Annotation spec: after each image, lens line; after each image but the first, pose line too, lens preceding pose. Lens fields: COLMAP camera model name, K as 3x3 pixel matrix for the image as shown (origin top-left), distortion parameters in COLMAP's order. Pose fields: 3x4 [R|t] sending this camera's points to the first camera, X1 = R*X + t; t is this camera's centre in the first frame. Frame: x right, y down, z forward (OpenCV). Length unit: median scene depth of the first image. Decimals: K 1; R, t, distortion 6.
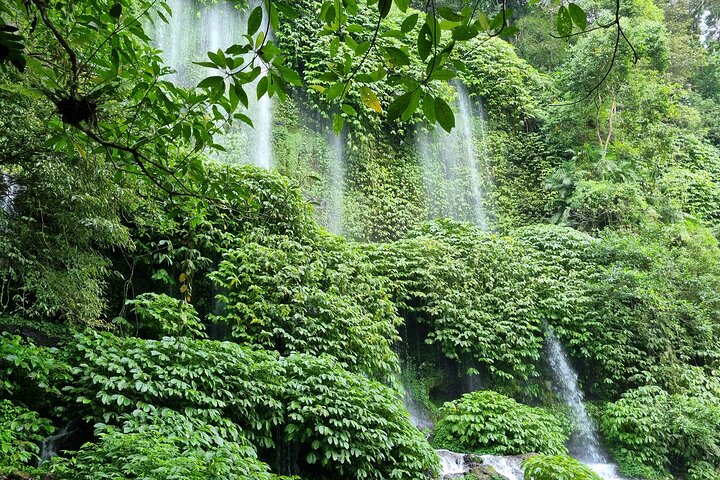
lens RADIAL K [[583.1, 0, 360.9], [0, 583.1, 268.1], [0, 0, 1]] dist [0.052642, -0.047491]
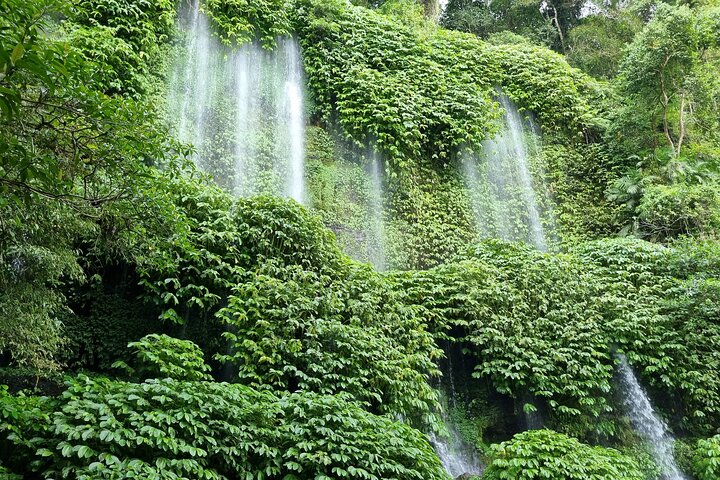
lens RADIAL K [[583.1, 0, 360.9], [0, 583.1, 268.1], [0, 0, 1]] dist [0.052642, -0.047491]
pose [[0.987158, -0.071460, -0.142870, 0.083187], [0.060599, 0.995032, -0.078985, 0.023224], [0.147805, 0.069312, 0.986585, 0.085256]]
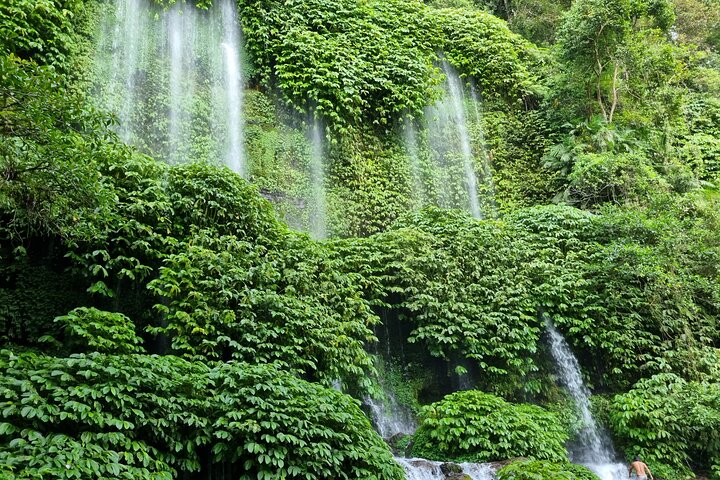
lens RADIAL K [[583.1, 0, 360.9], [0, 583.1, 268.1], [0, 0, 1]] dist [0.052642, -0.047491]
pose [[0.994791, -0.073667, -0.070461, 0.111716], [0.073115, 0.997269, -0.010389, 0.016556], [0.071033, 0.005183, 0.997460, 0.077577]]
